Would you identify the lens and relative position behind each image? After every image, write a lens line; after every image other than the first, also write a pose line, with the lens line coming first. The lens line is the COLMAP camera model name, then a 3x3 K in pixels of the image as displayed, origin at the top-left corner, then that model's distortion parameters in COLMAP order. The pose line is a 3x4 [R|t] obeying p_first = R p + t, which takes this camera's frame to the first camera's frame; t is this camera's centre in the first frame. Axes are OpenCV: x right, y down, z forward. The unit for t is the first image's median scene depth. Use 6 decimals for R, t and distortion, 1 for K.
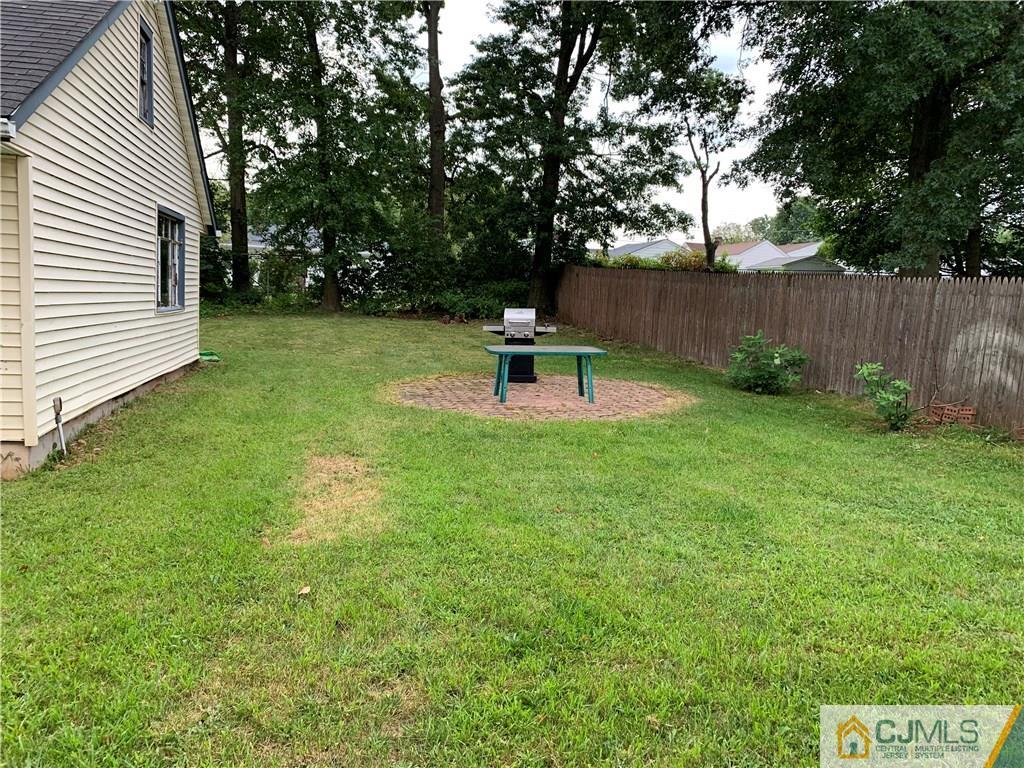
lens RADIAL K [[784.5, 0, 512.3], [0, 784.5, 386.2], [0, 0, 1]] dist [-0.004355, -0.003277]
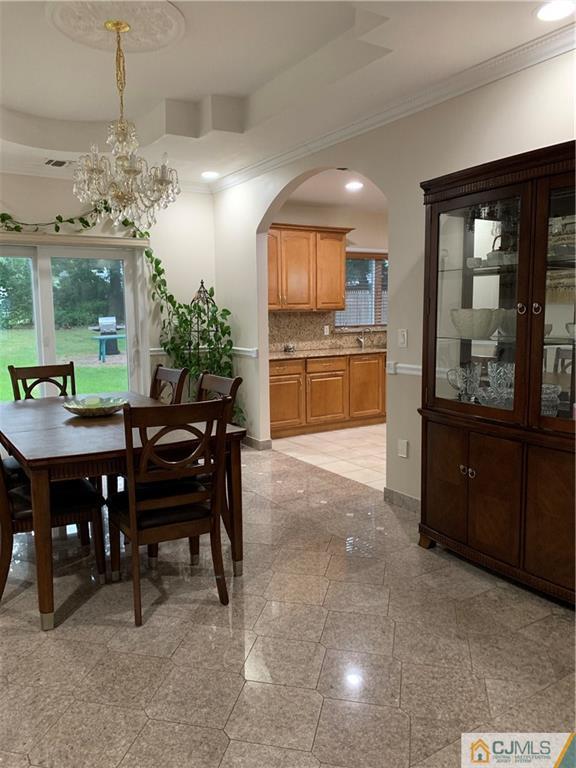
lens RADIAL K [[588.4, 0, 288.8], [0, 588.4, 382.3], [0, 0, 1]] dist [-0.004355, -0.003277]
pose [[0.947163, -0.103627, 0.303551, -0.022472], [0.097368, 0.994607, 0.035726, 0.054053], [-0.305616, -0.004283, 0.952145, -0.531763]]
